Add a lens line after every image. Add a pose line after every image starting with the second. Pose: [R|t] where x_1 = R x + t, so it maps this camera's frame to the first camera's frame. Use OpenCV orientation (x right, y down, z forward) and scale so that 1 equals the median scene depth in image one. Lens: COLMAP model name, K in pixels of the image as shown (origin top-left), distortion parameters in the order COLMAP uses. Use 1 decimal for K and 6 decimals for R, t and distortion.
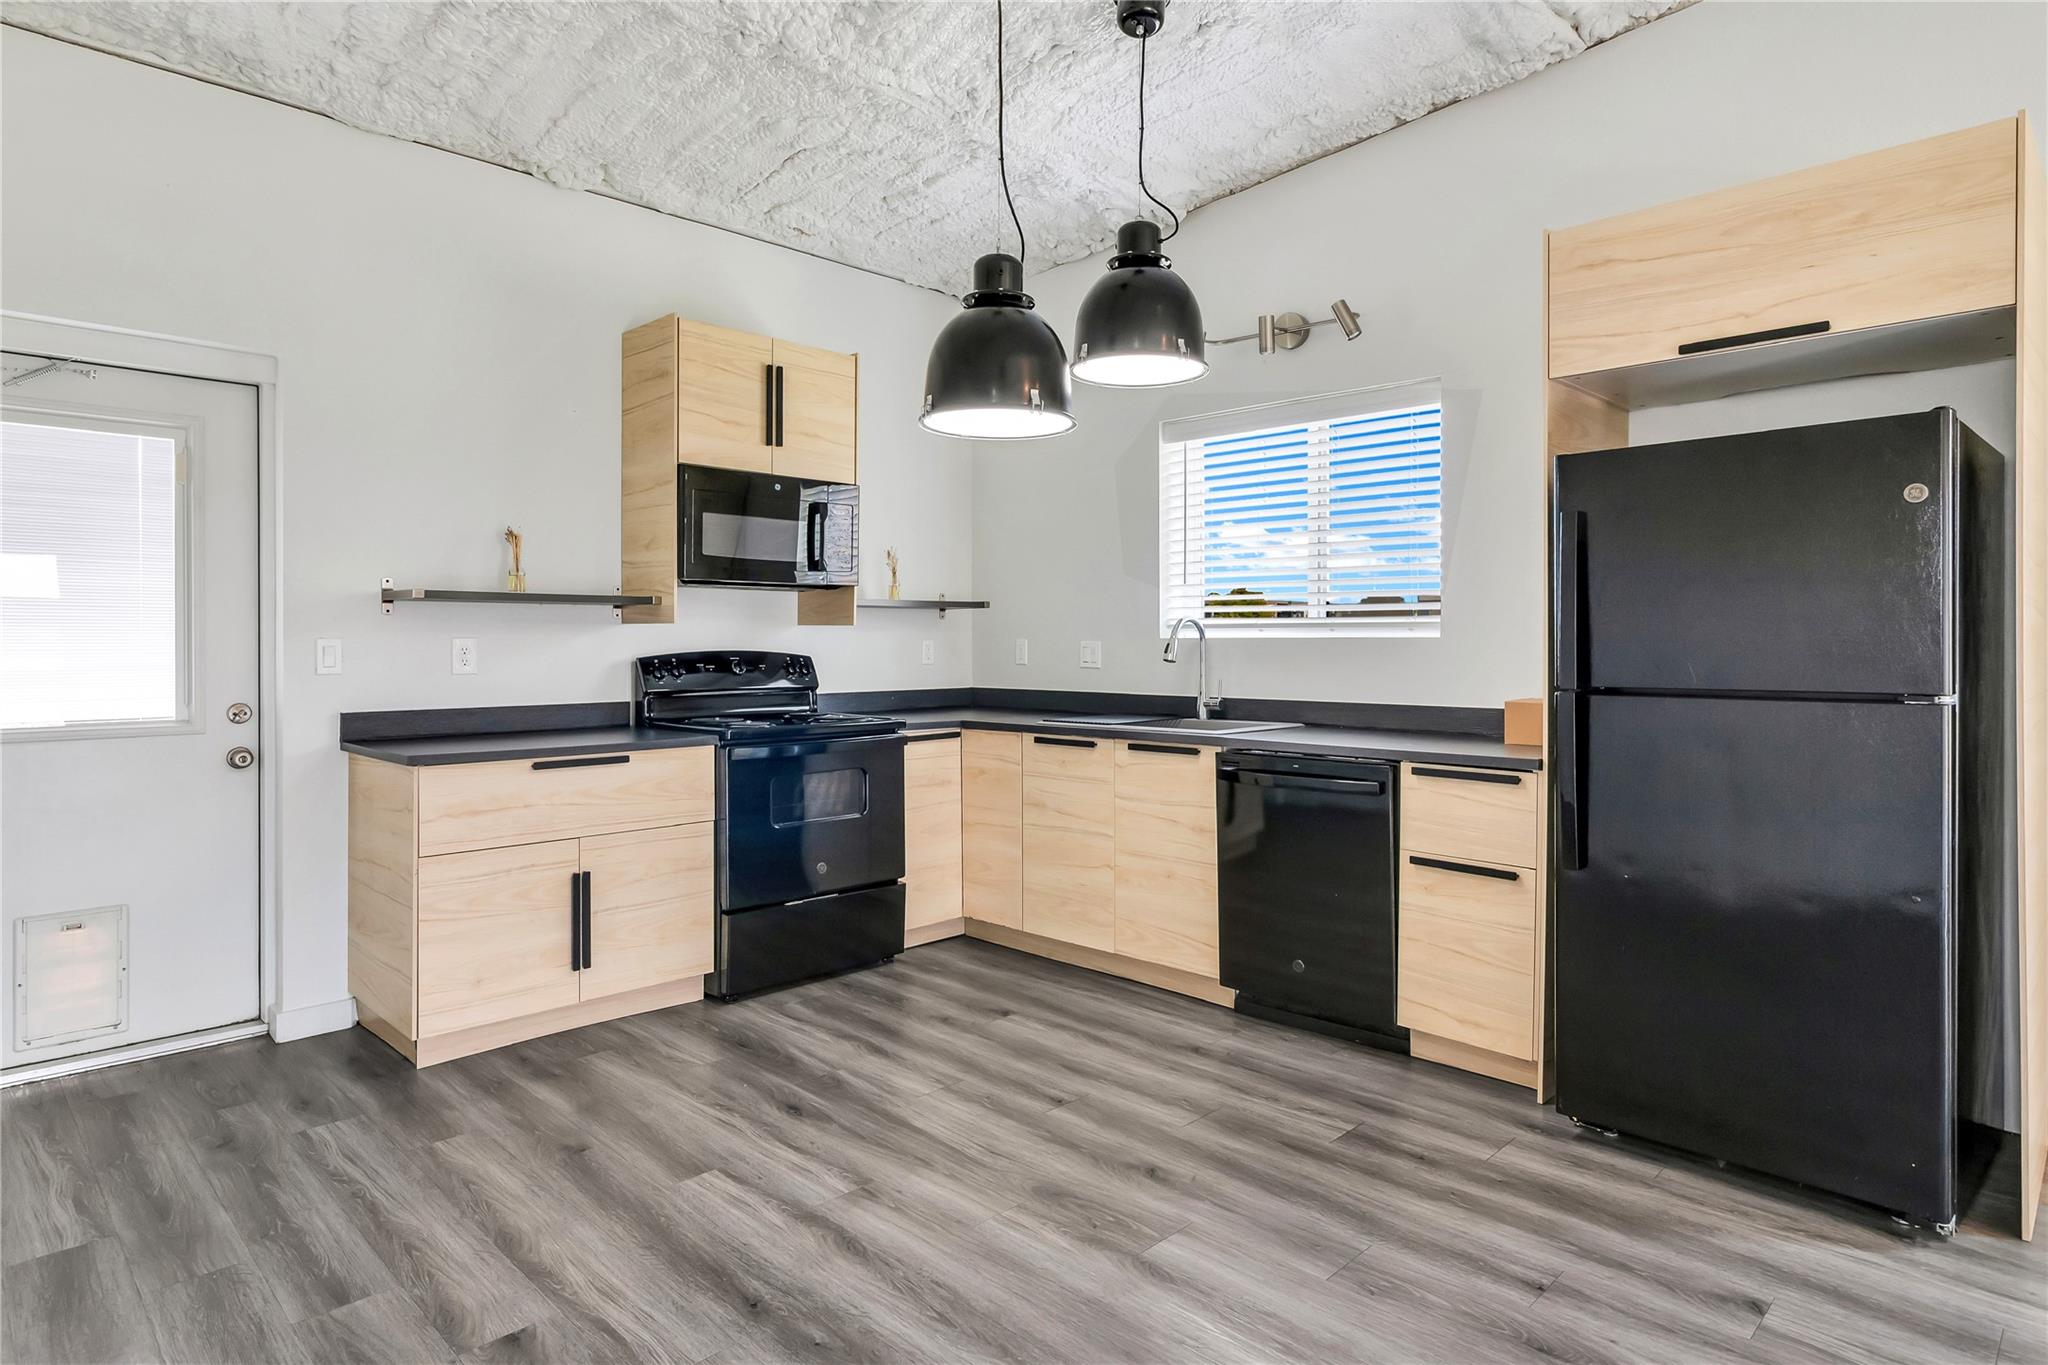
lens RADIAL K [[1091.7, 0, 1023.6], [0, 1091.7, 684.4], [0, 0, 1]] dist [-0.000091, -0.000888]
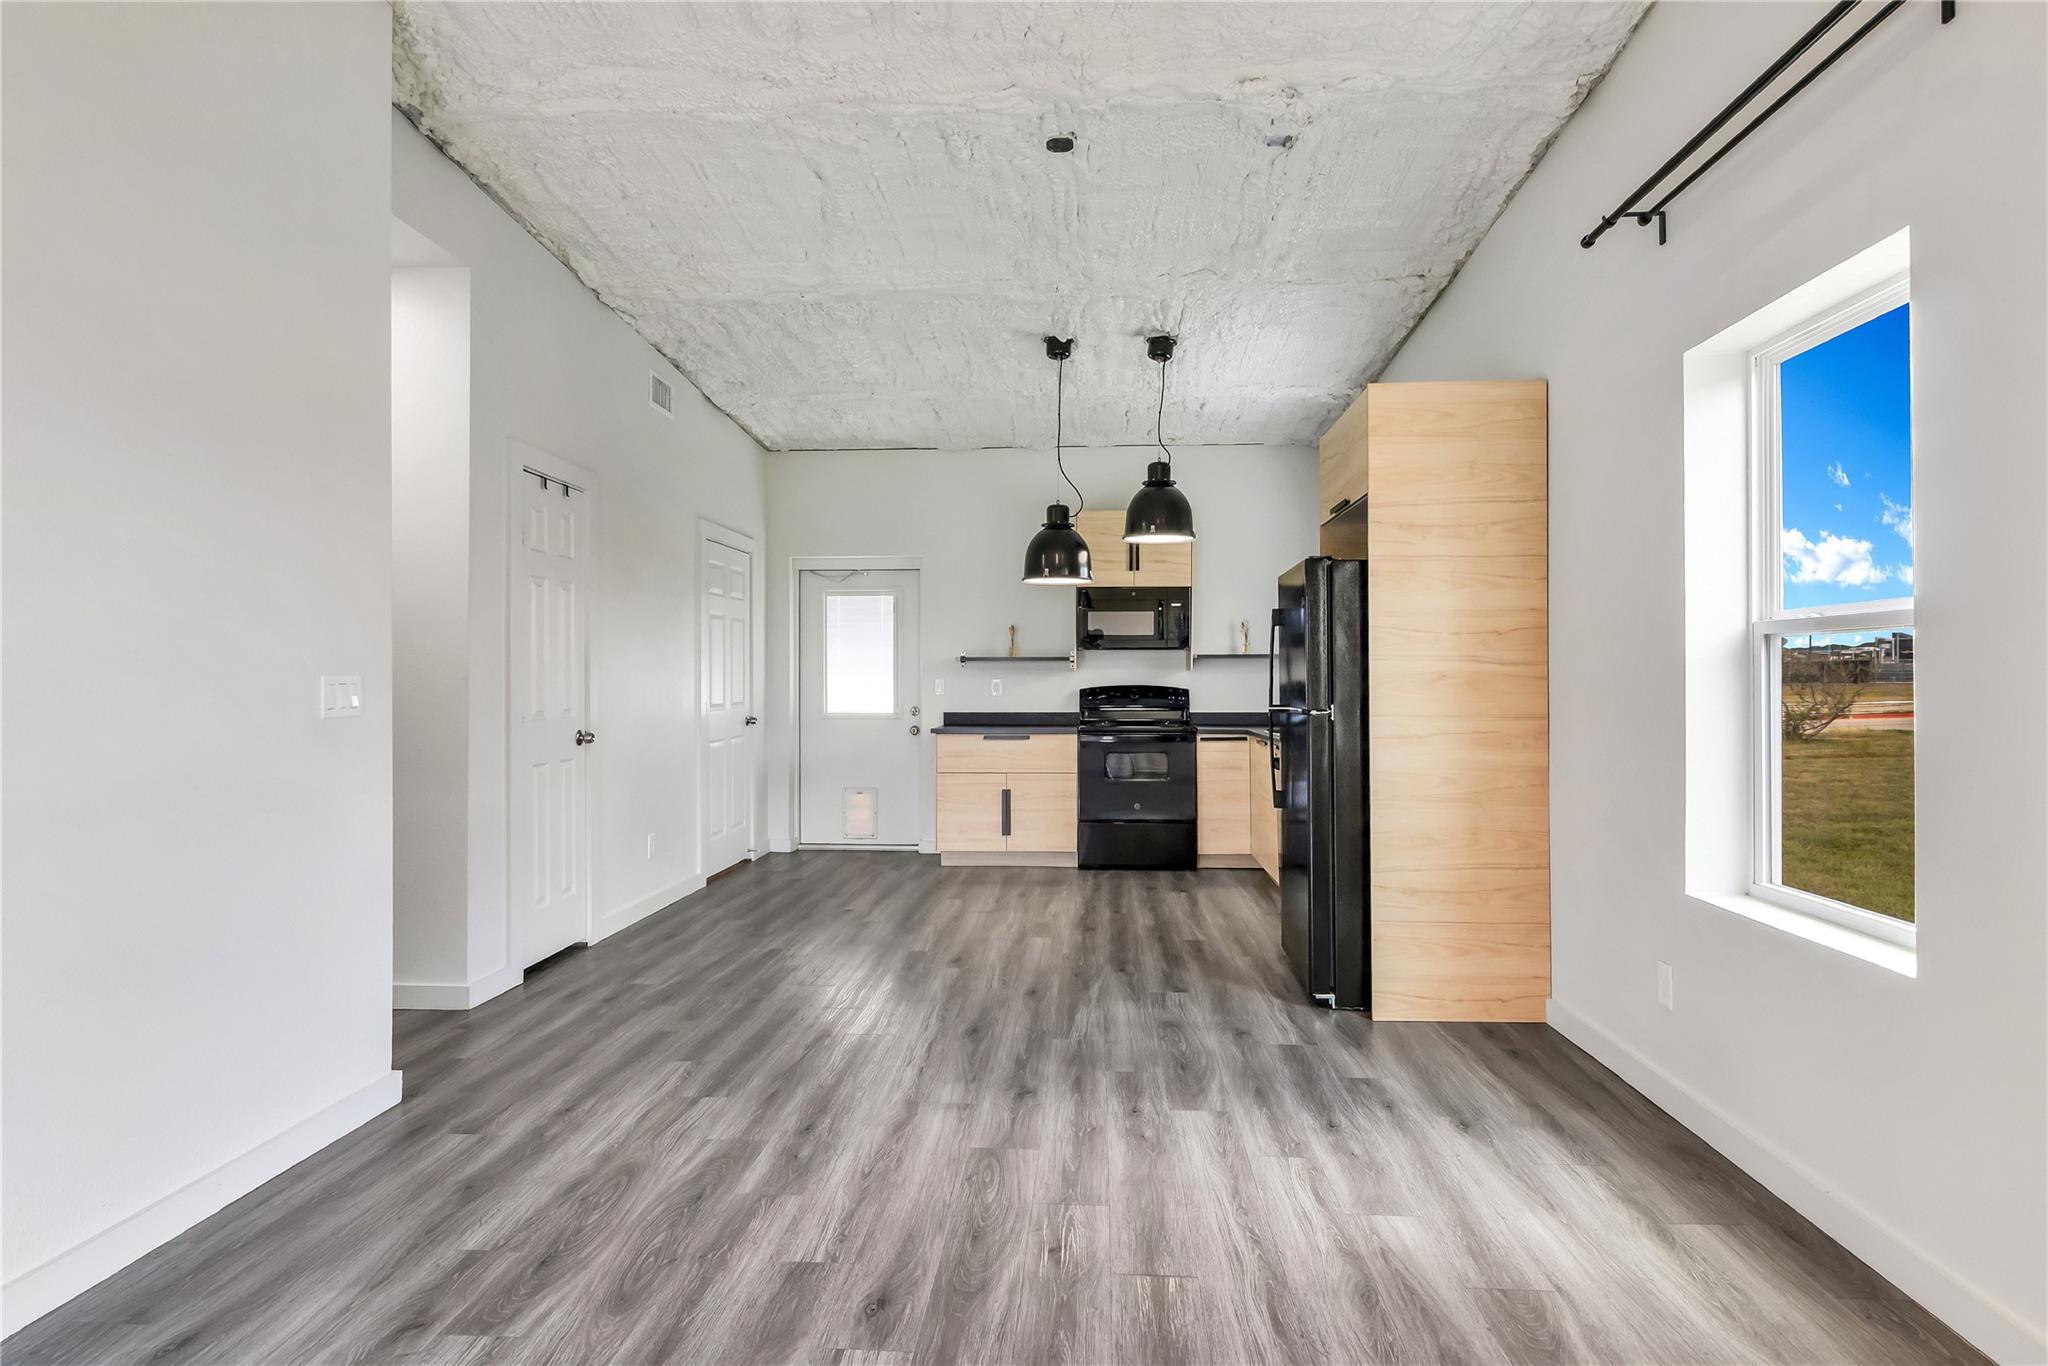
lens RADIAL K [[1091.7, 0, 1038.1], [0, 1091.7, 682.4], [0, 0, 1]] dist [-0.000091, -0.000888]
pose [[0.676701, 0.000129, -0.736258, 1.088558], [-0.028516, 0.999254, -0.026034, 0.017209], [0.735705, 0.038612, 0.676200, -0.358057]]
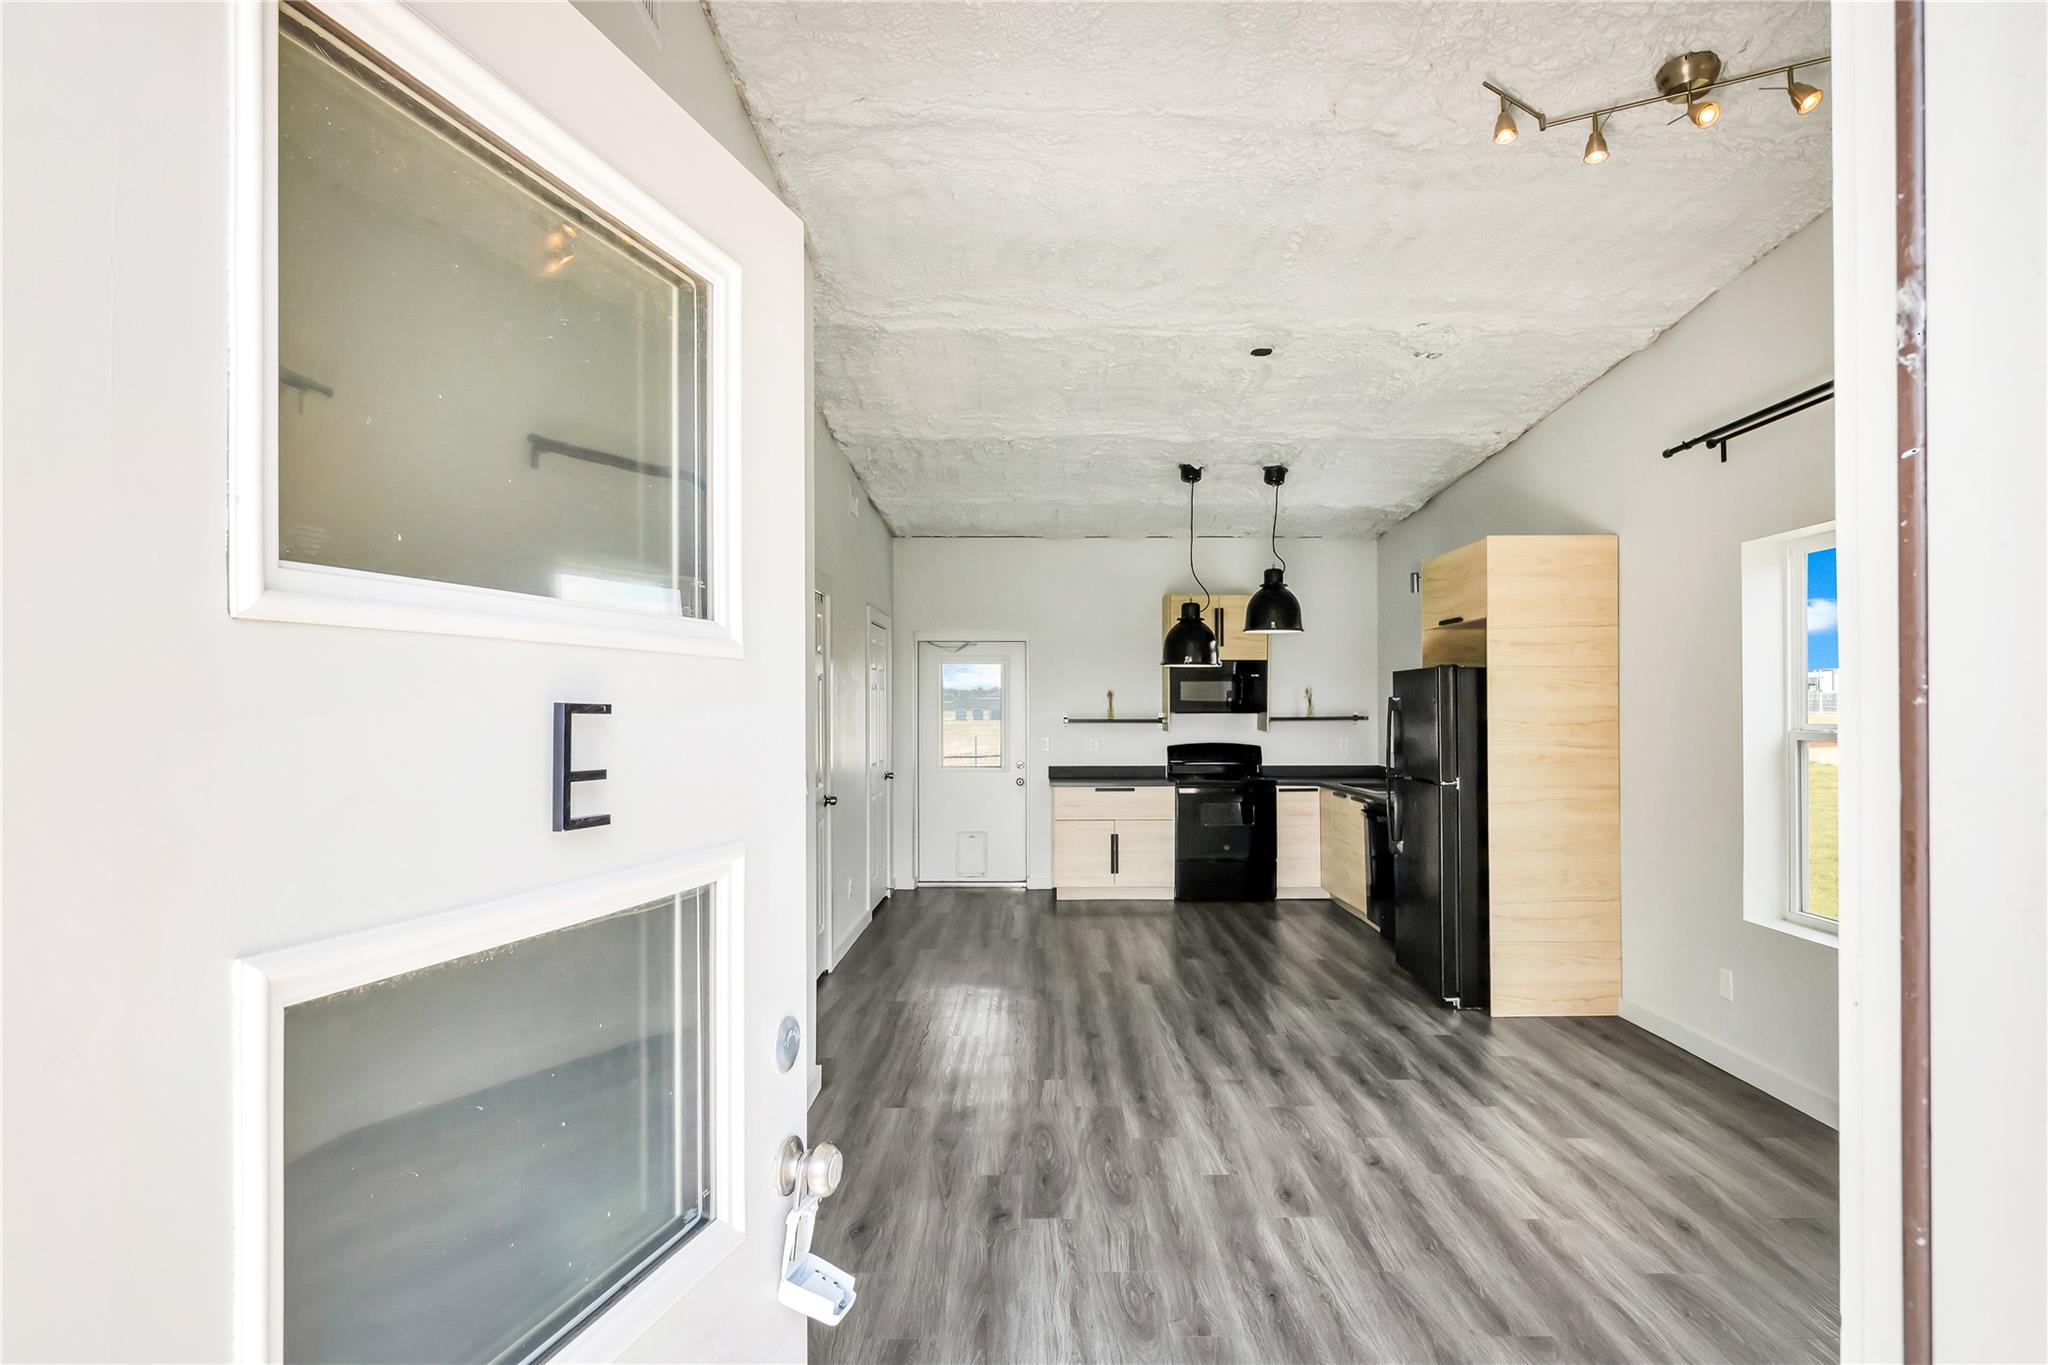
lens RADIAL K [[1079.3, 0, 1066.2], [0, 1079.3, 706.4], [0, 0, 1]] dist [0.001373, -0.002016]
pose [[0.728876, -0.003718, -0.684635, 1.079693], [-0.026623, 0.999075, -0.033770, -0.028301], [0.684128, 0.042841, 0.728103, -0.784248]]
